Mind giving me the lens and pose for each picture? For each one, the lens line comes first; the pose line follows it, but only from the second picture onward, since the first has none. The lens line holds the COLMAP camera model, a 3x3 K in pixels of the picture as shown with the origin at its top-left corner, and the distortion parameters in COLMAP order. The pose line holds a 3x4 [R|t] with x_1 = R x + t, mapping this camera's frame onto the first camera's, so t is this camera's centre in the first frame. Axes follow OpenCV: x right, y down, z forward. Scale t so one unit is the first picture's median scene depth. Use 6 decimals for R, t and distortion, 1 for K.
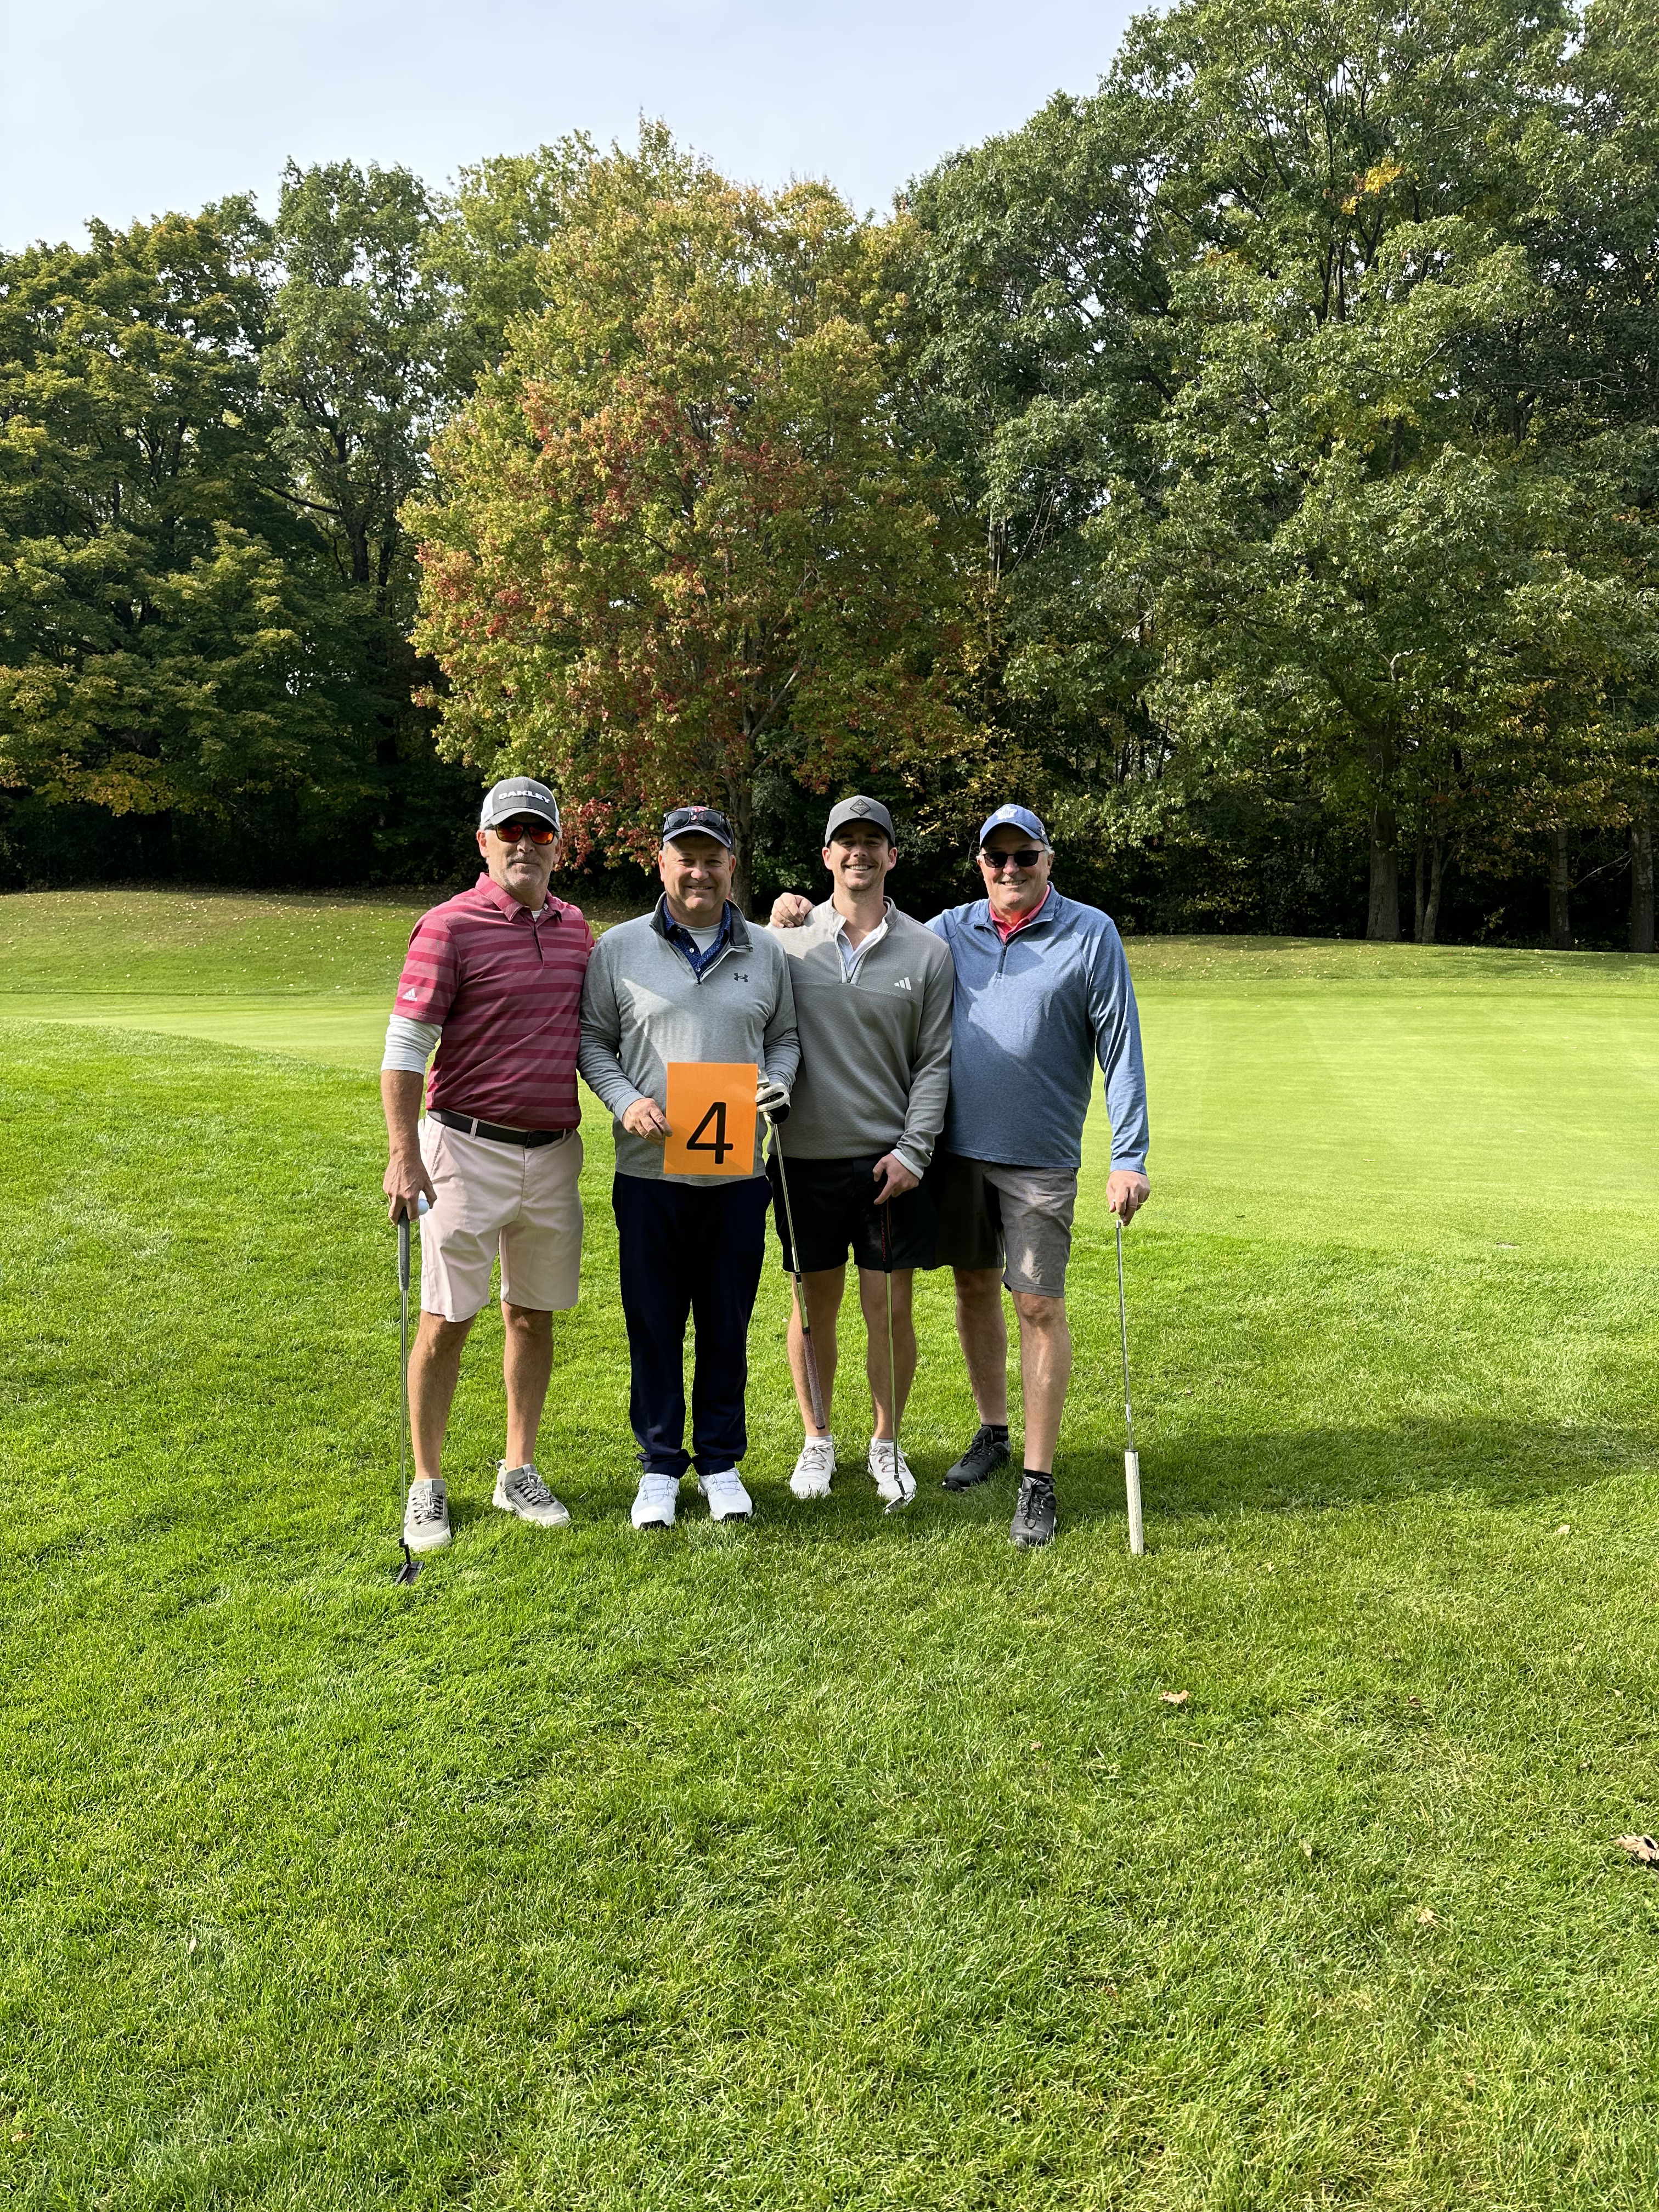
lens RADIAL K [[1521.9, 0, 842.9], [0, 1521.9, 1111.6], [0, 0, 1]] dist [0.016324, -0.020443]
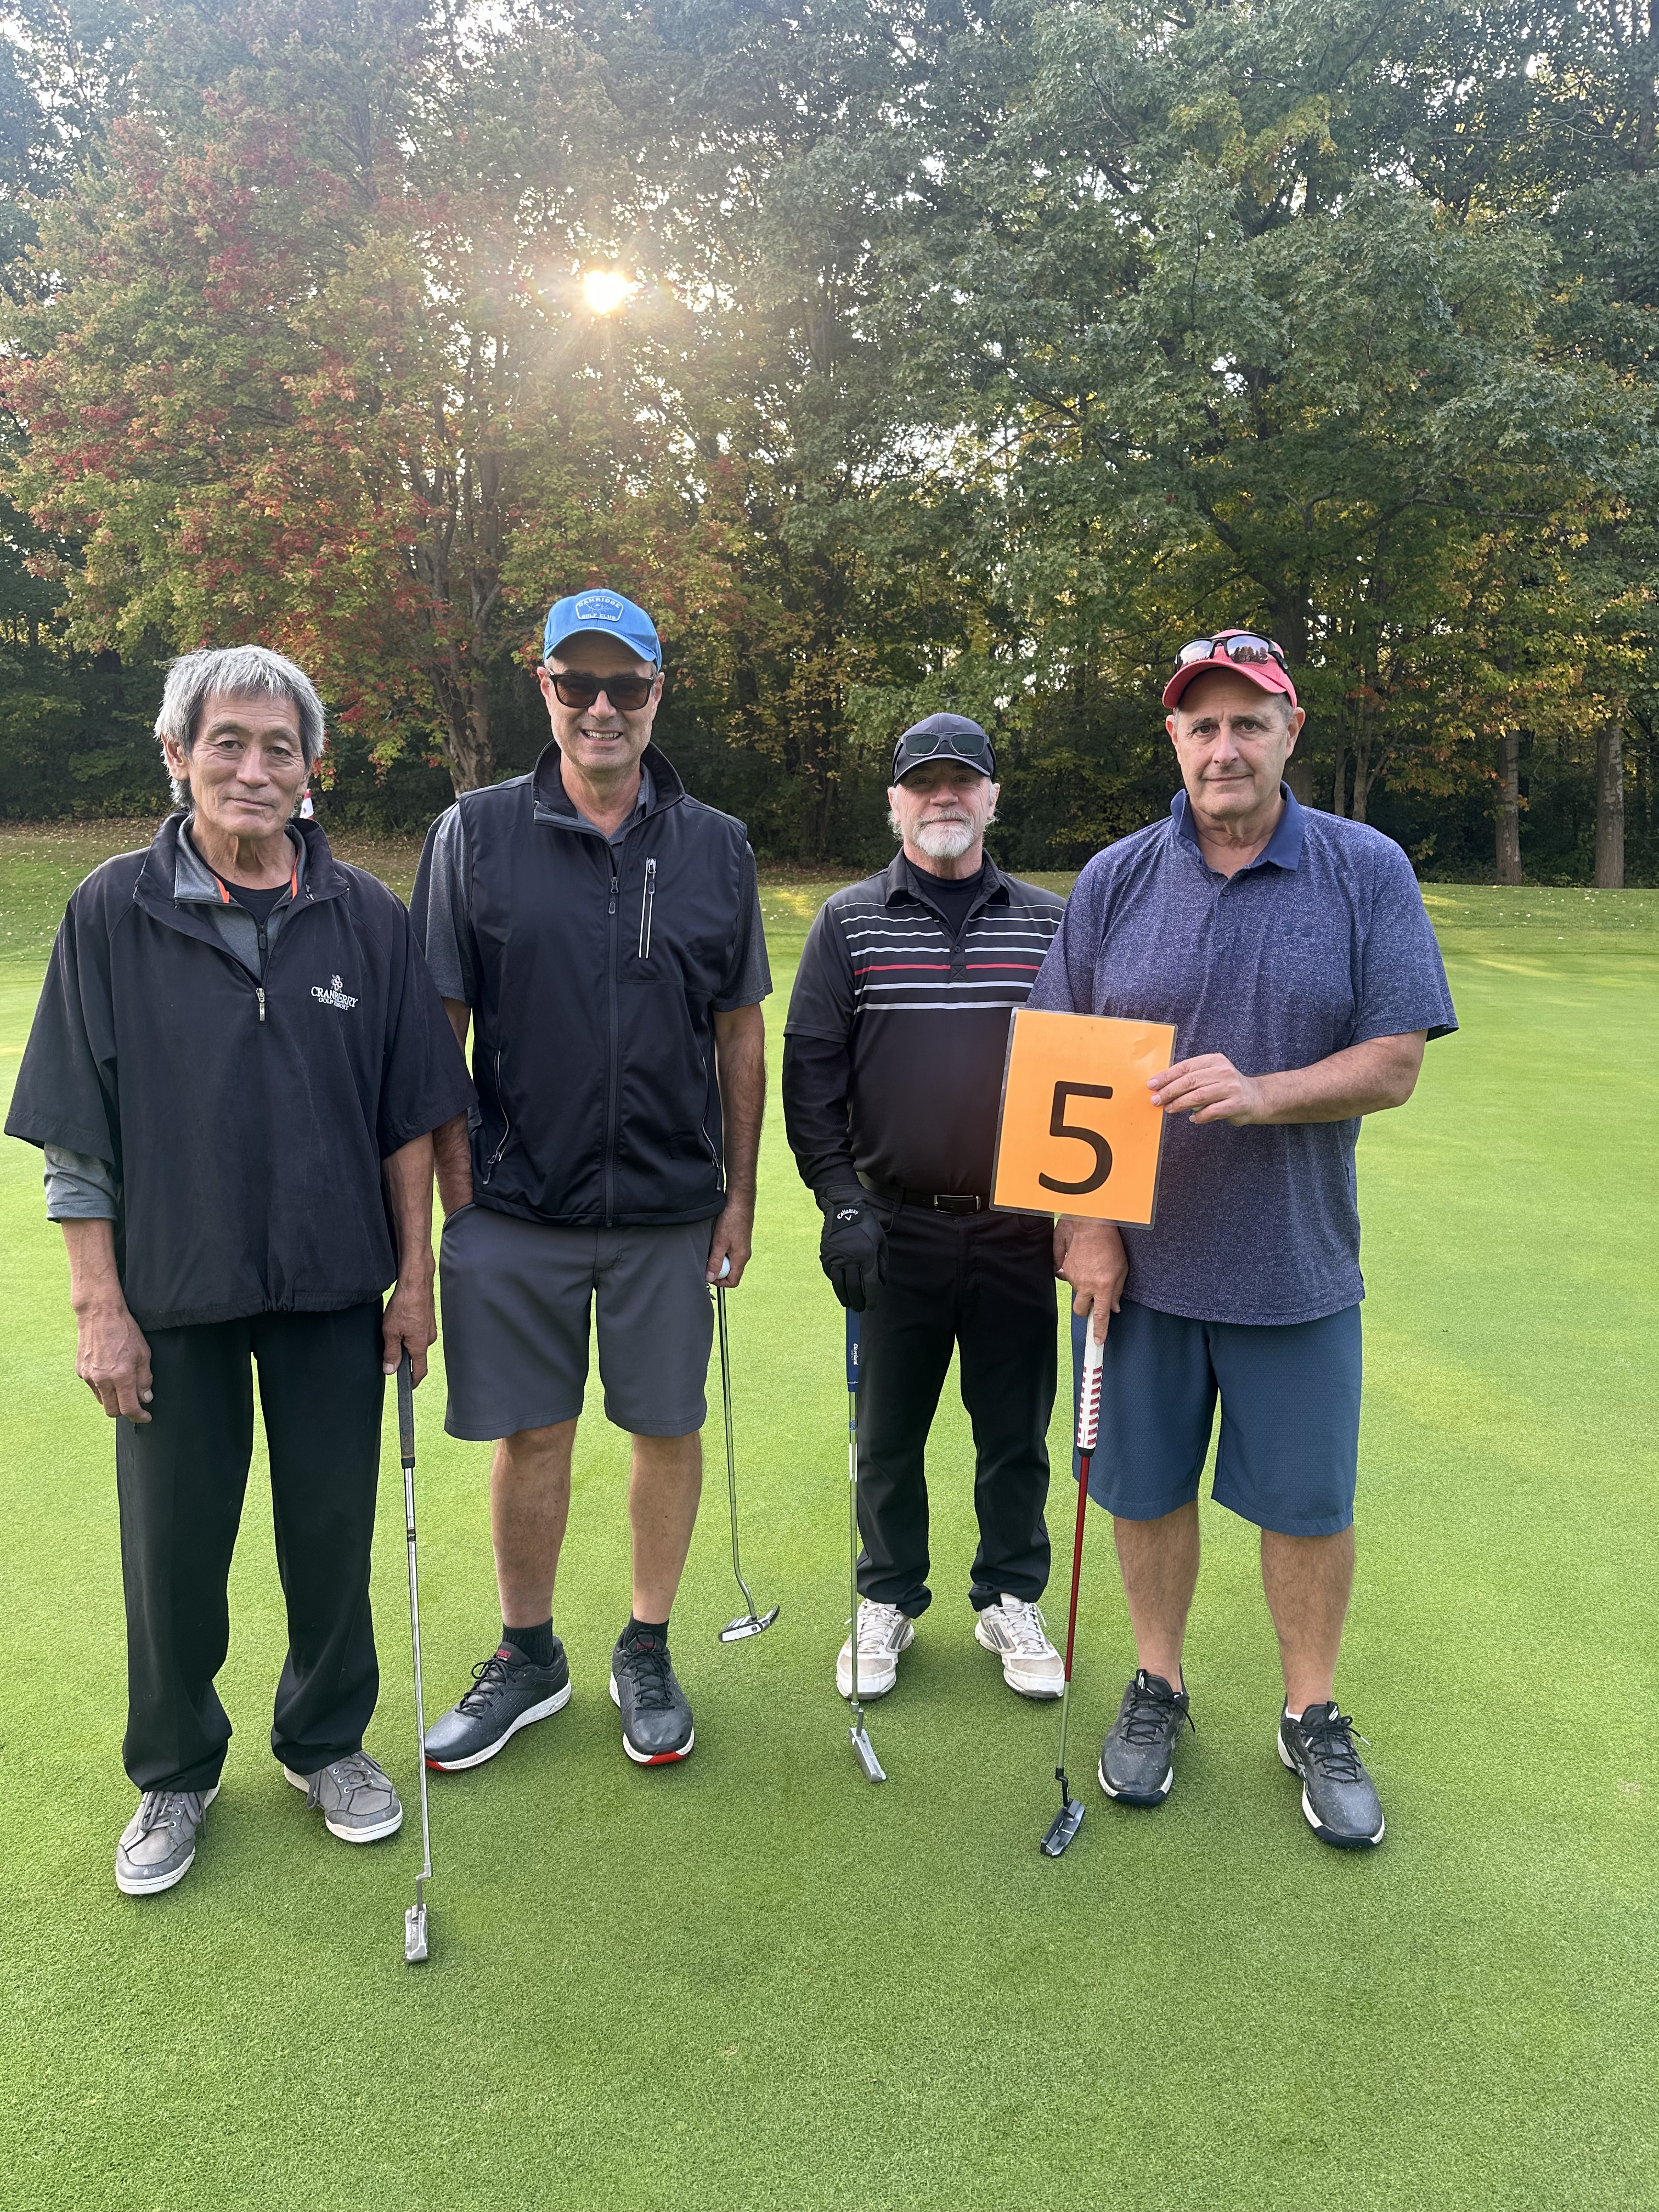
lens RADIAL K [[1521.9, 0, 843.5], [0, 1521.9, 1115.6], [0, 0, 1]] dist [0.016324, -0.020443]
pose [[0.998859, -0.017132, 0.044587, 0.075734], [0.015435, 0.999153, 0.038137, -0.019471], [-0.045203, -0.037406, 0.998277, 0.195462]]
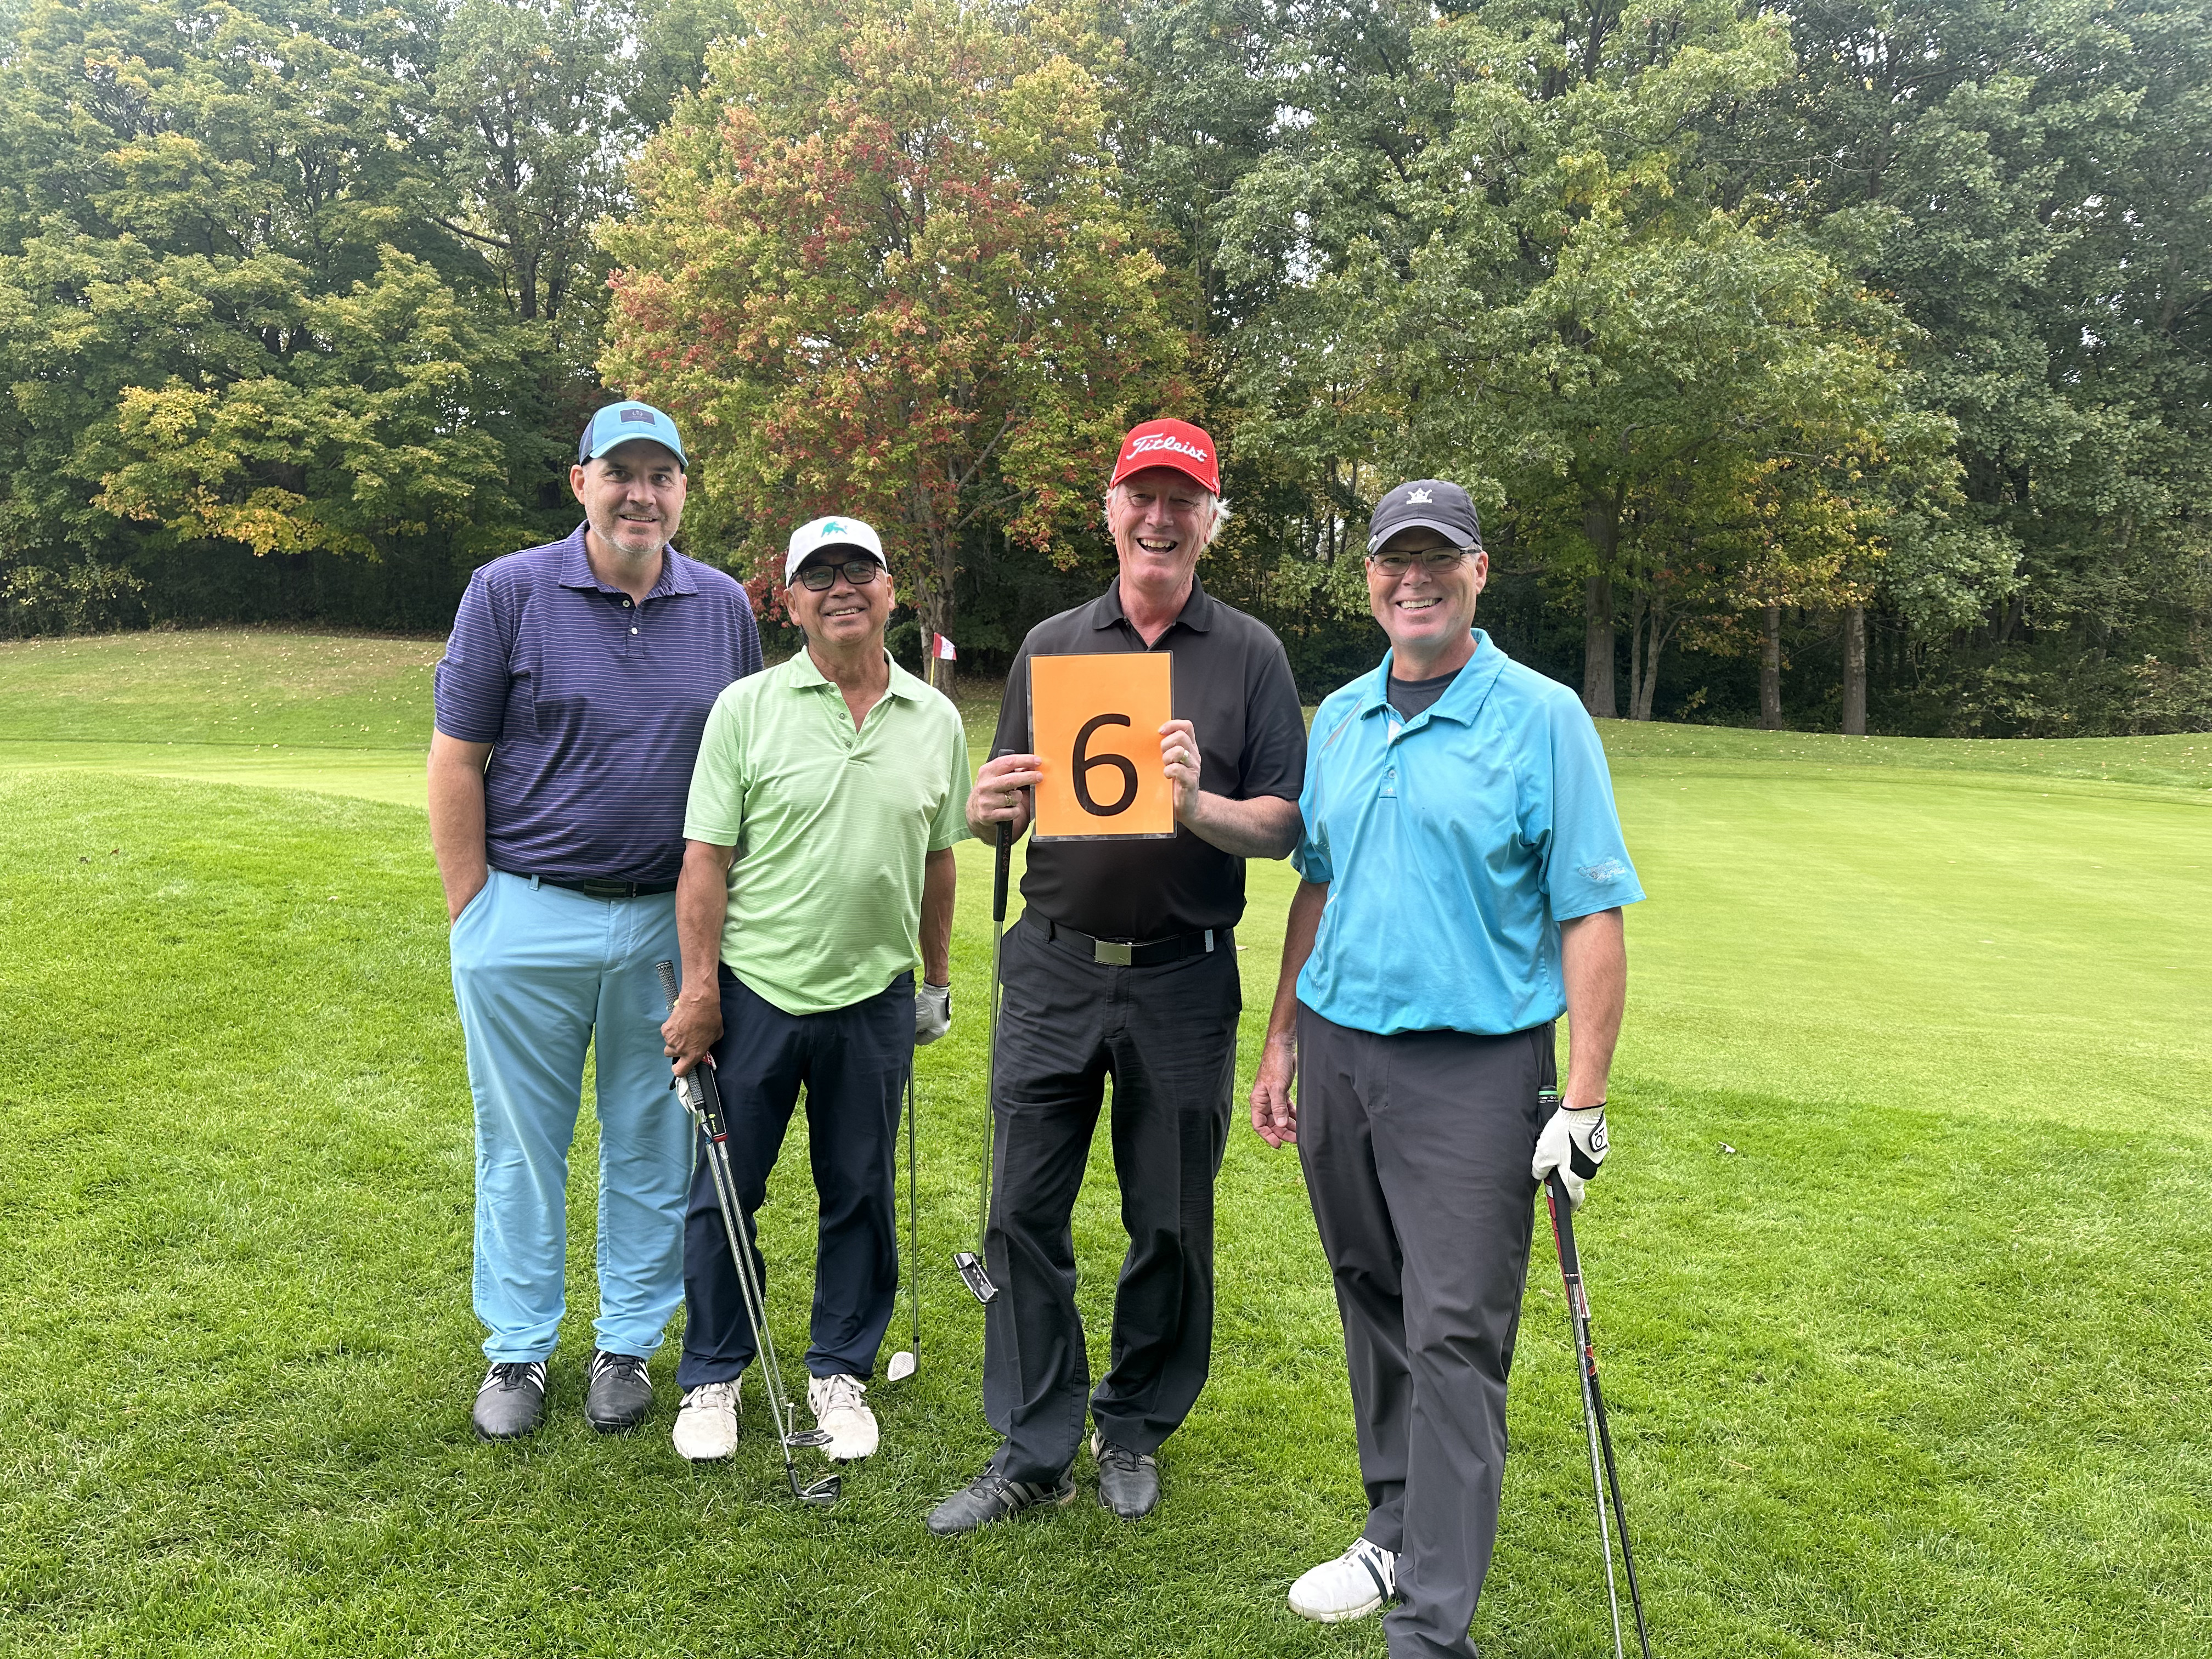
lens RADIAL K [[1521.9, 0, 1110.3], [0, 1521.9, 825.4], [0, 0, 1]] dist [0.016324, -0.020443]
pose [[0.996830, 0.015609, 0.078016, -0.033746], [-0.012913, 0.999306, -0.034938, -0.004024], [-0.078507, 0.033820, 0.996340, 0.047022]]
